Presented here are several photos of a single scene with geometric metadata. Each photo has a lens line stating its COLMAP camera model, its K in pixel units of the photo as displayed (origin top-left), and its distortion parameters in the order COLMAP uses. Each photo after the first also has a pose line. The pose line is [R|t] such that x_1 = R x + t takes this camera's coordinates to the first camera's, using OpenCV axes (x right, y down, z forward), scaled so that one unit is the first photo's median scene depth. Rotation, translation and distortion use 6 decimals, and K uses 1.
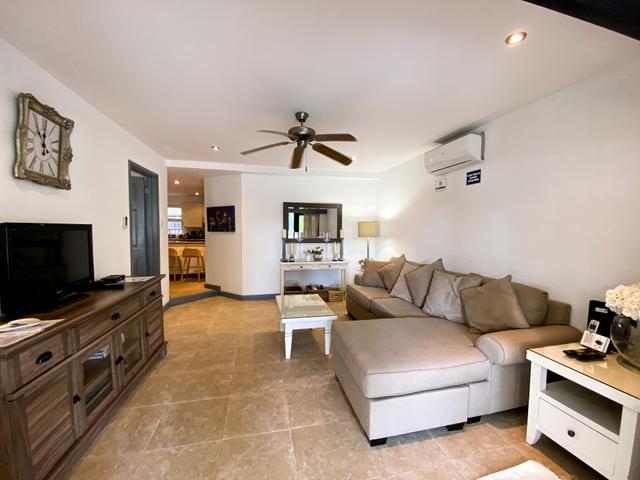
lens RADIAL K [[259.8, 0, 318.2], [0, 259.8, 240.7], [0, 0, 1]] dist [-0.024040, -0.004178]
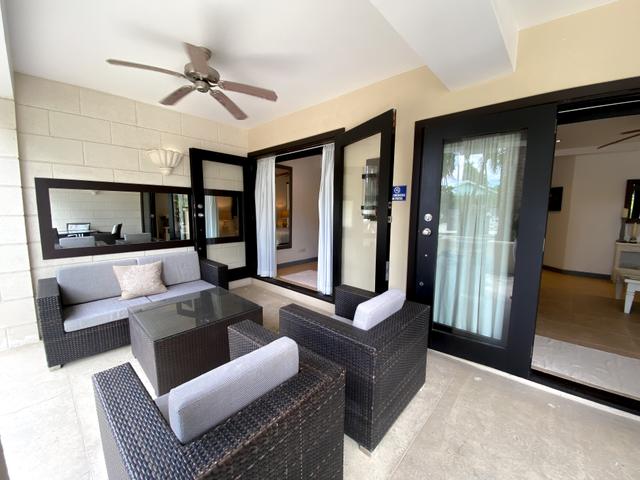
lens RADIAL K [[259.8, 0, 320.4], [0, 259.8, 238.0], [0, 0, 1]] dist [-0.024040, -0.004178]
pose [[0.559984, 0.086281, -0.823999, 0.000277], [-0.048662, 0.996271, 0.071248, 0.053306], [0.827073, 0.000200, 0.562094, -0.442175]]
